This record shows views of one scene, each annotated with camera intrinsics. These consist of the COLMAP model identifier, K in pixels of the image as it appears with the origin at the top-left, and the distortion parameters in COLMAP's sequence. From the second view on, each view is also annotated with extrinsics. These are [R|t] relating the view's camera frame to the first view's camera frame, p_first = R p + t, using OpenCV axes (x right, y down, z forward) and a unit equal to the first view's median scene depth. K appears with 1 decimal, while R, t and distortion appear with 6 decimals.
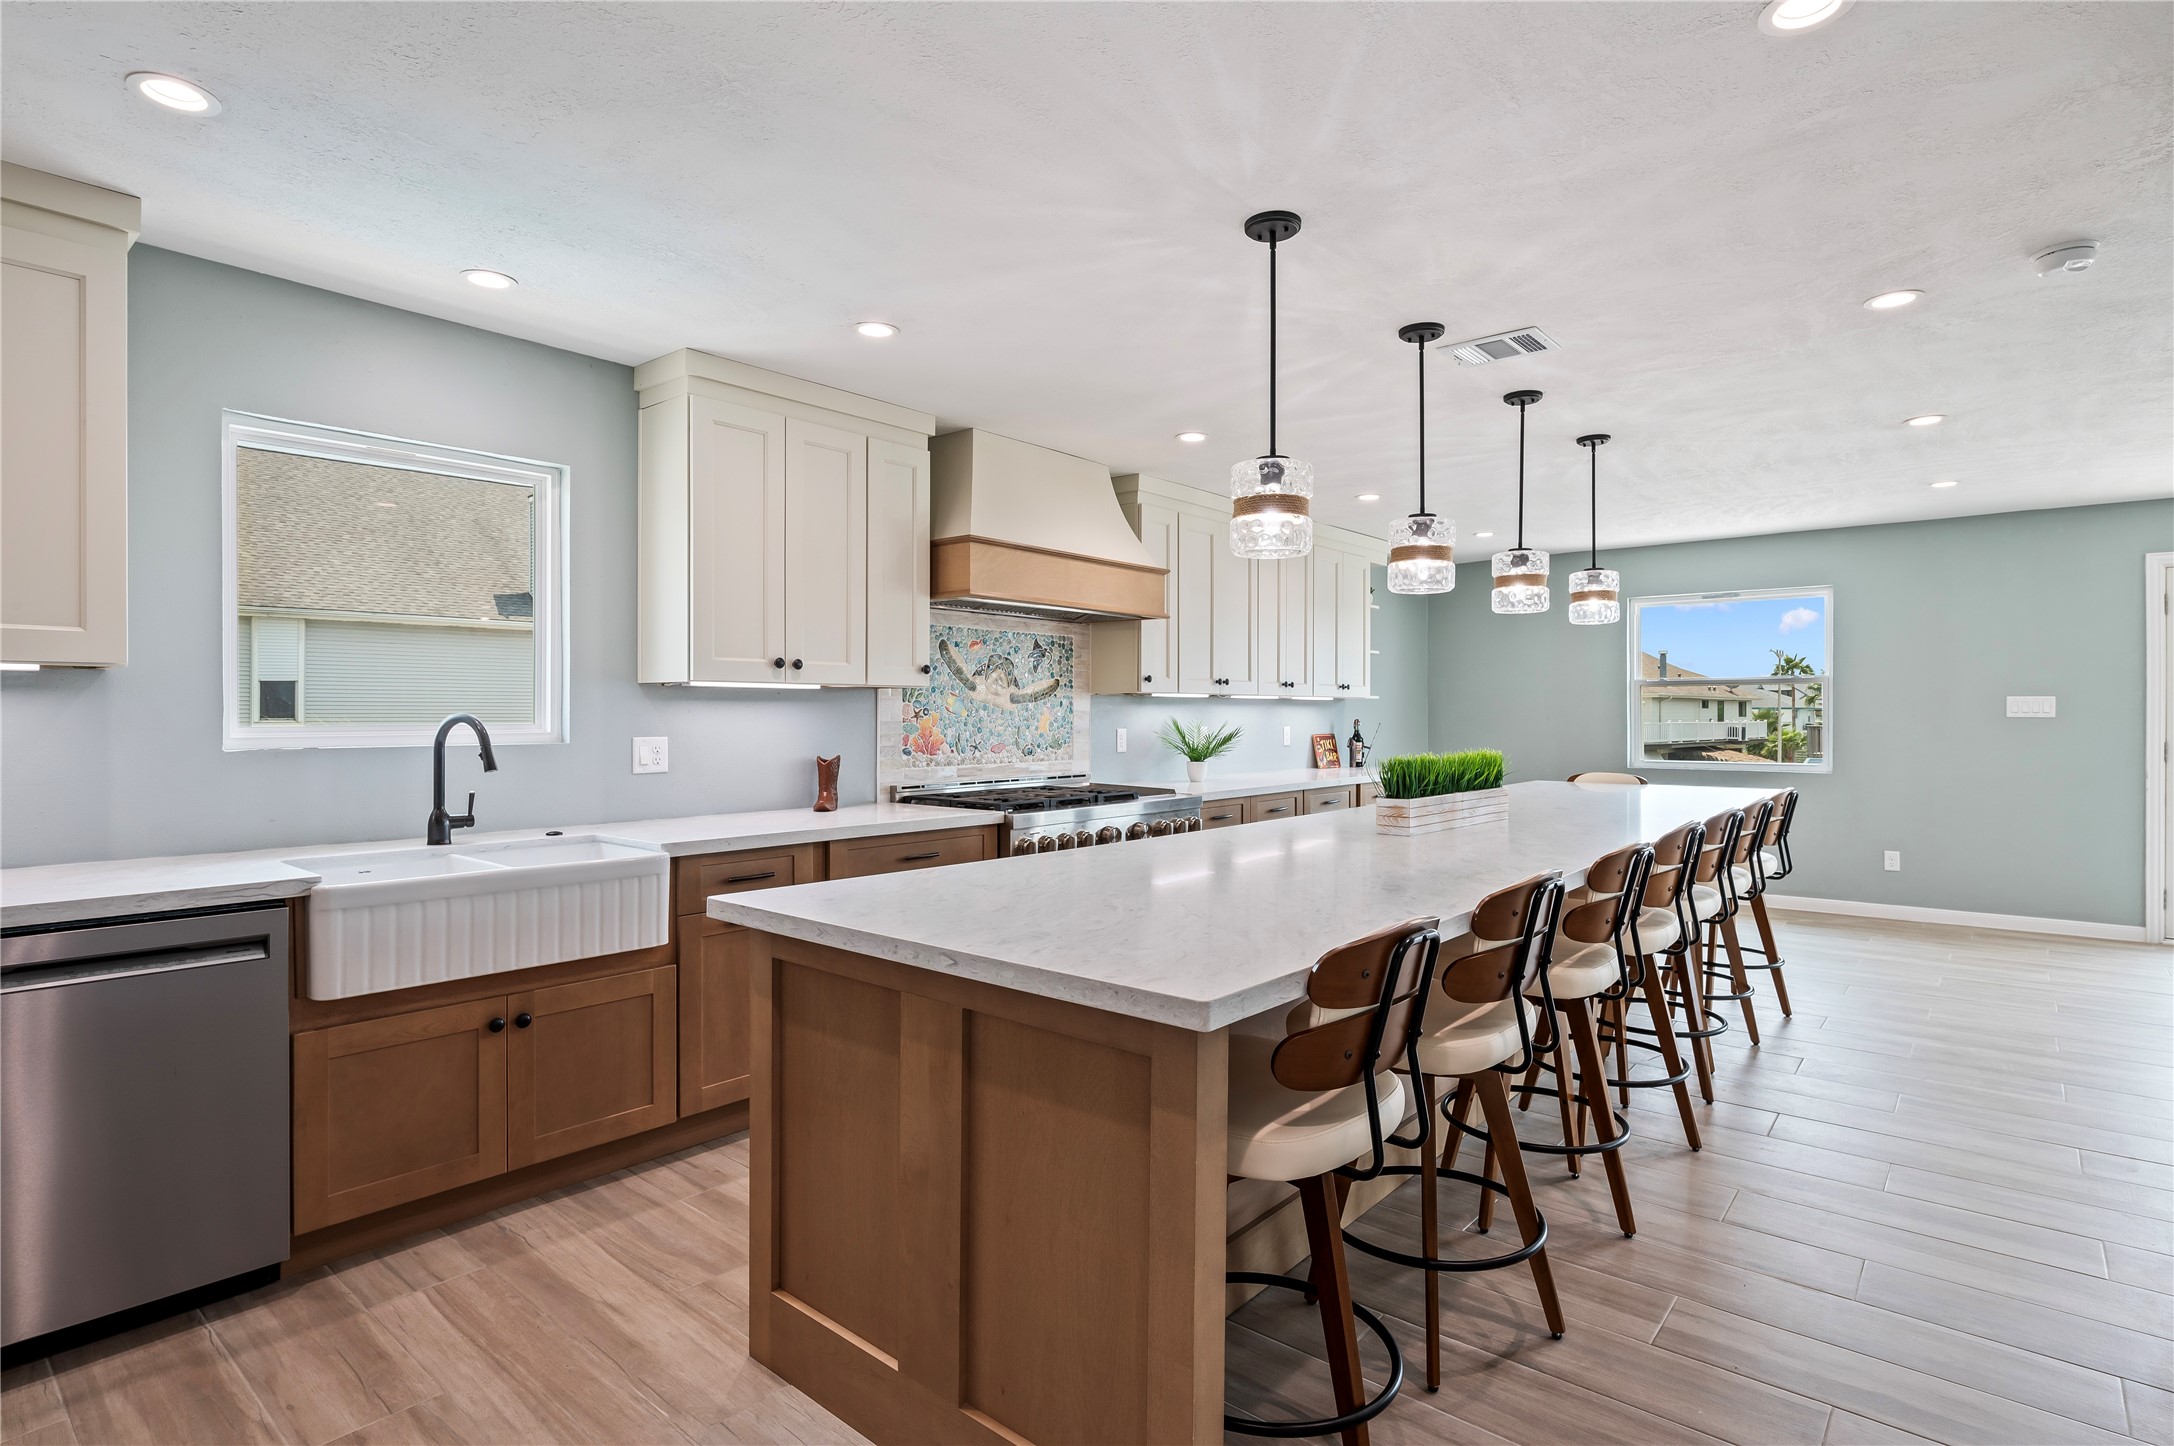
lens RADIAL K [[1103.9, 0, 1102.2], [0, 1103.9, 719.9], [0, 0, 1]] dist [-0.005972, -0.001795]
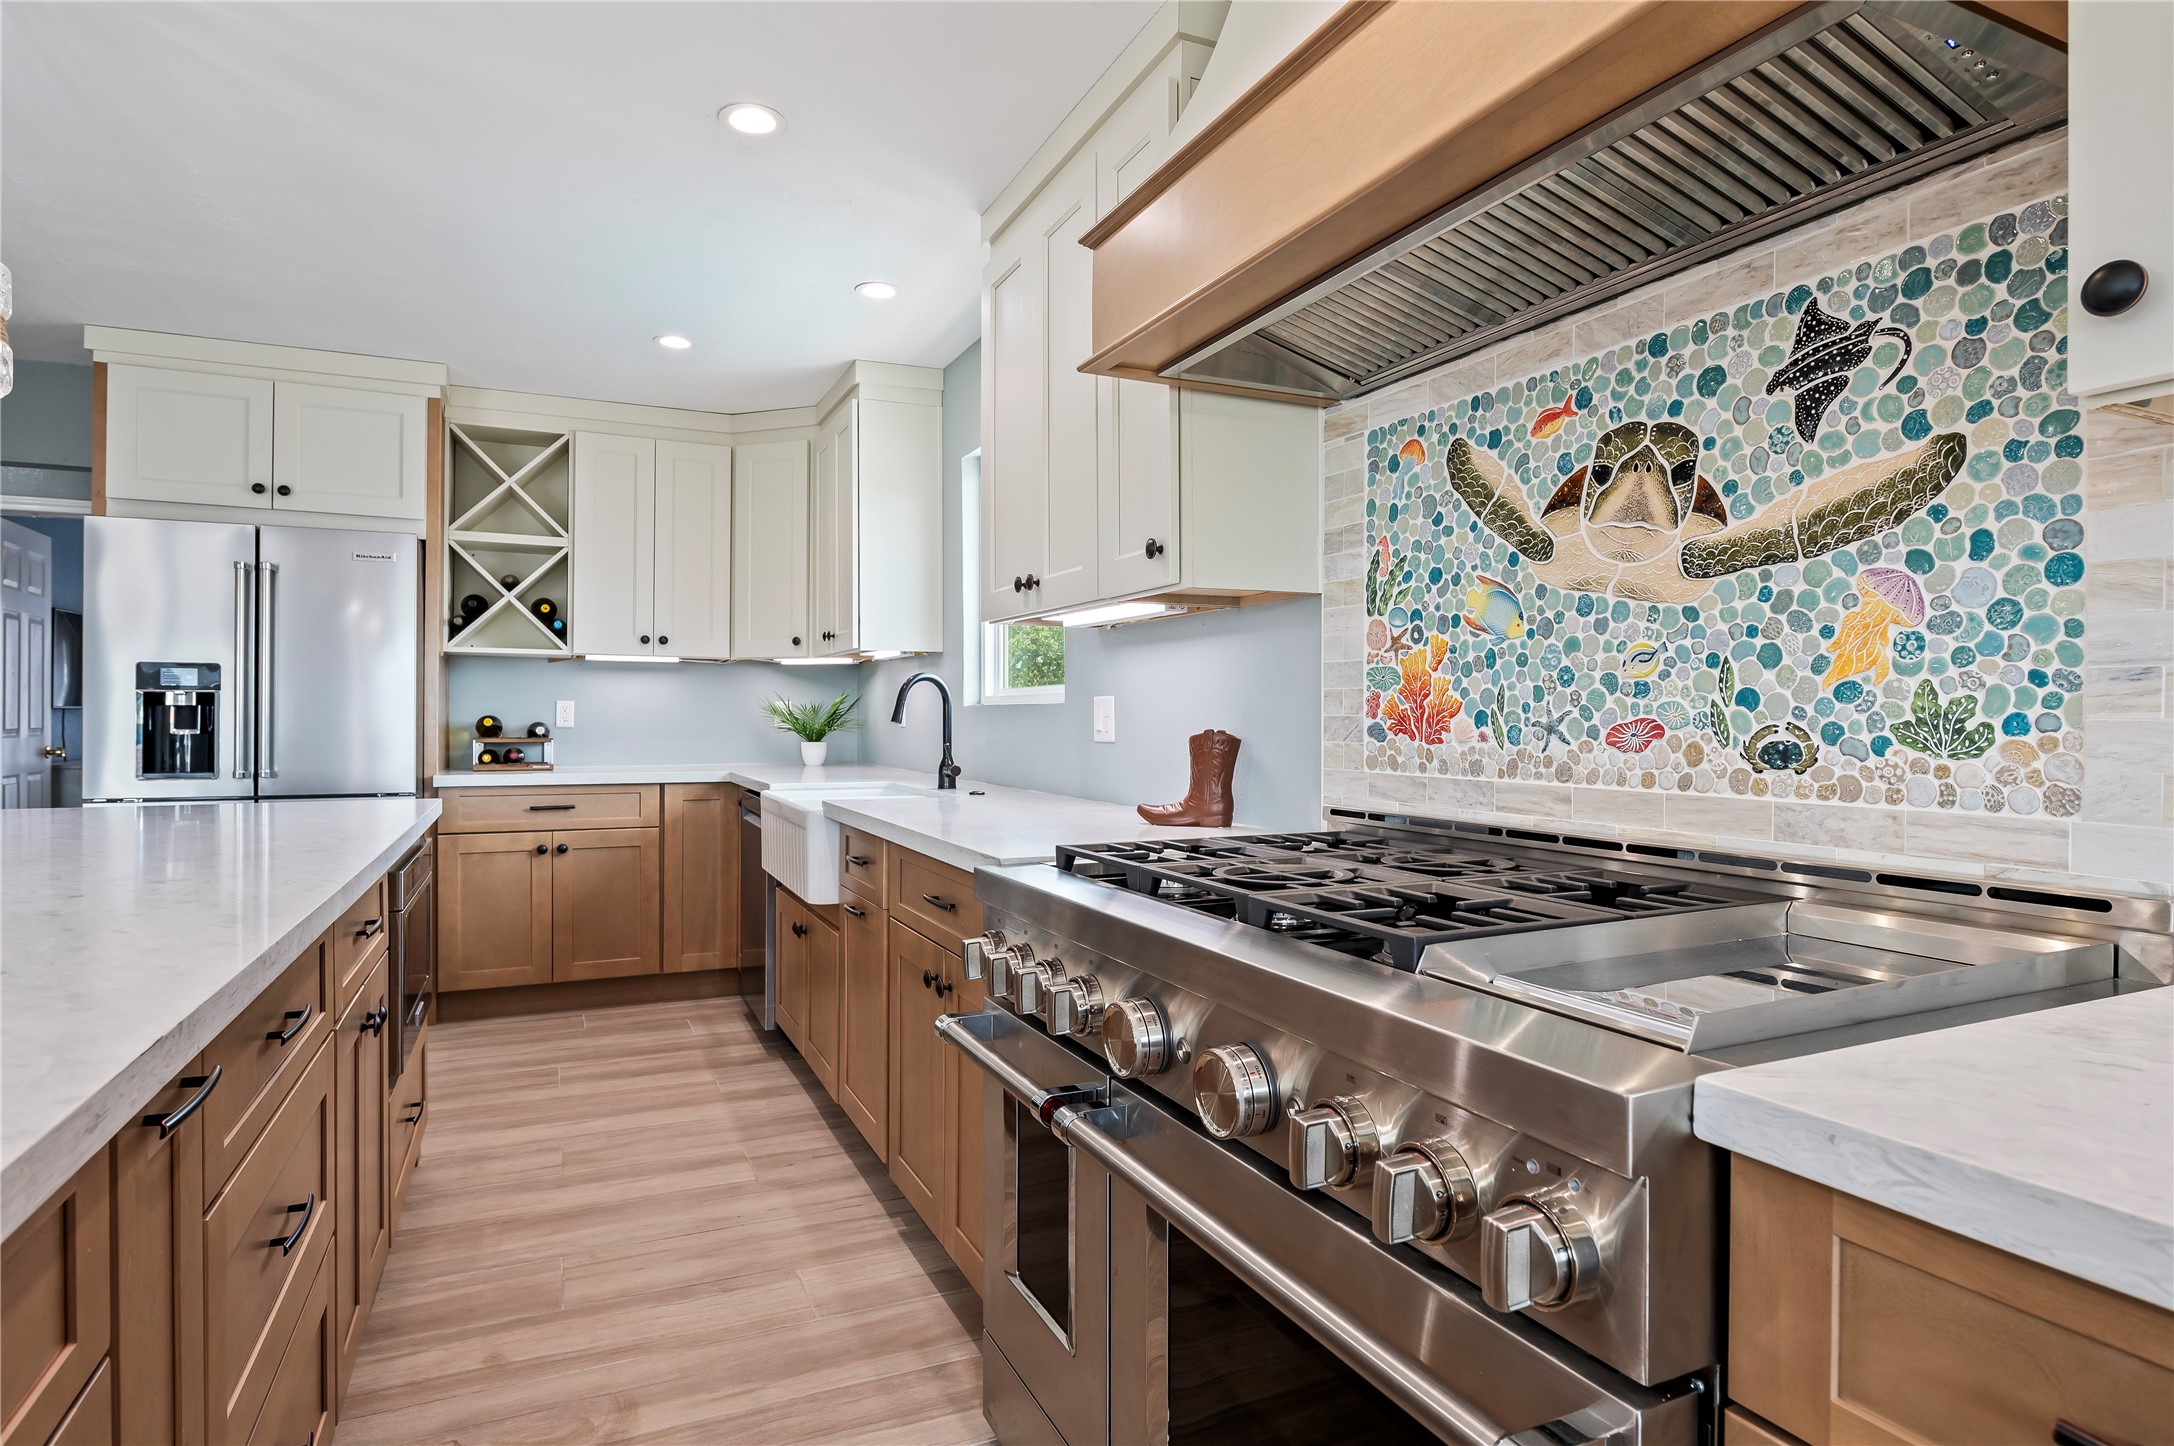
lens RADIAL K [[1137.5, 0, 1077.6], [0, 1137.5, 712.8], [0, 0, 1]] dist [-0.004660, -0.001148]
pose [[-0.423926, -0.004231, -0.905687, 0.274836], [-0.008661, 0.999962, -0.000618, 0.023345], [0.905655, 0.007582, -0.423947, 1.099480]]
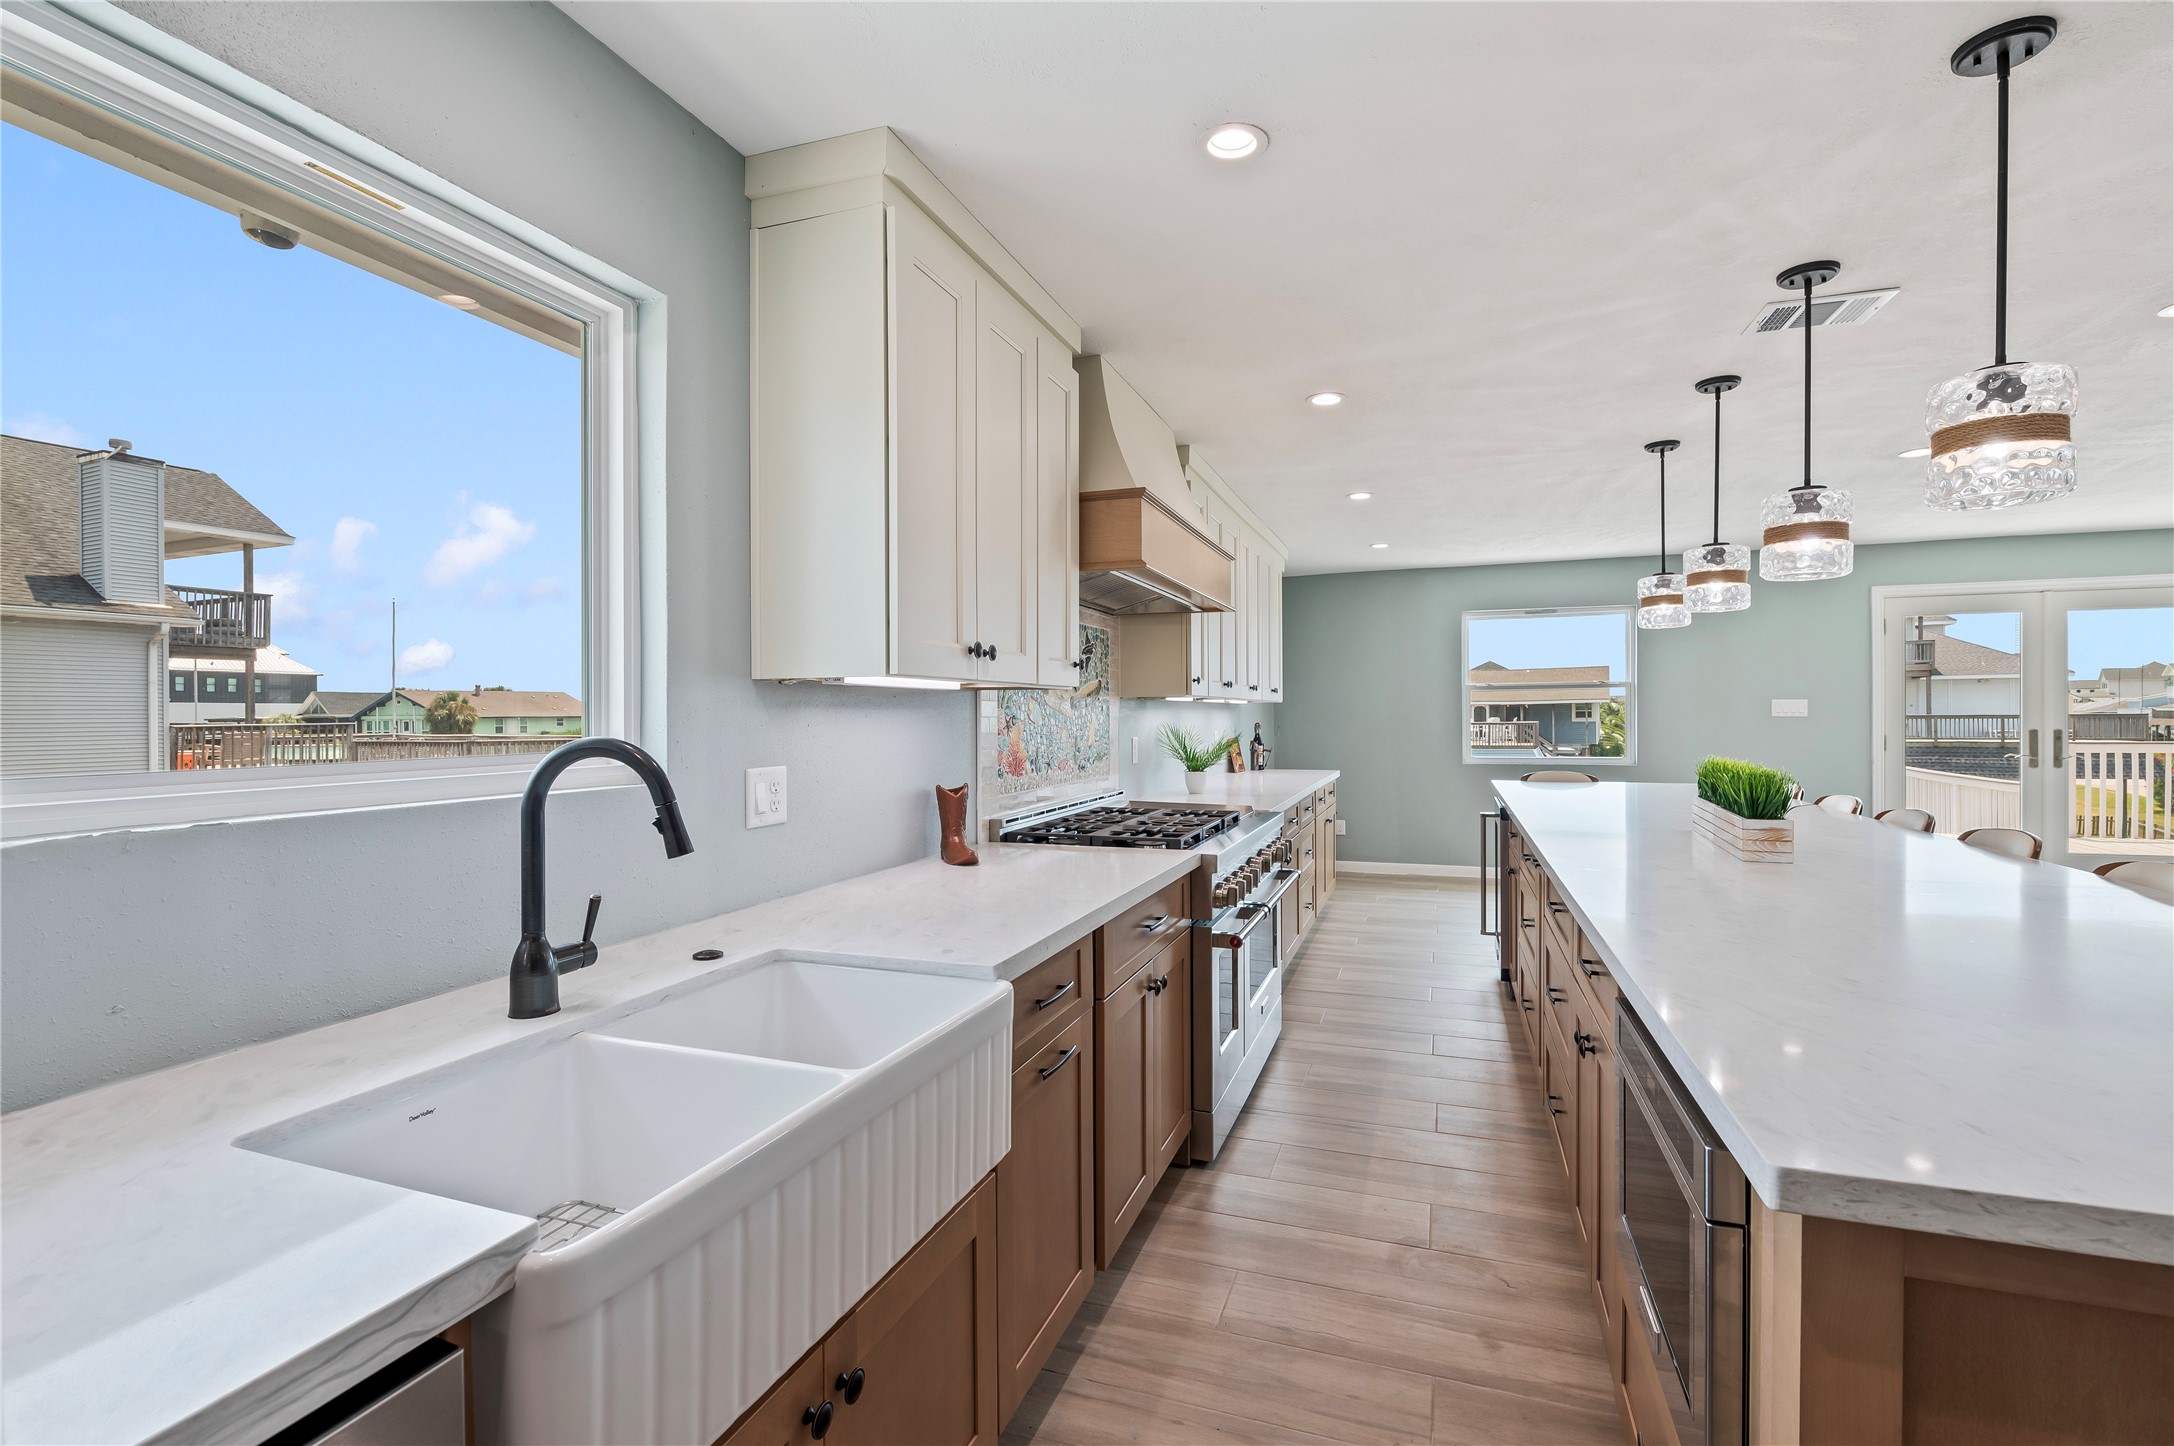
lens RADIAL K [[971.2, 0, 1109.6], [0, 971.2, 718.3], [0, 0, 1]] dist [-0.004870, -0.000763]
pose [[0.934692, -0.007810, 0.355372, -0.350485], [0.009011, 0.999958, -0.001724, -0.007249], [-0.355343, 0.004814, 0.934724, 0.352875]]
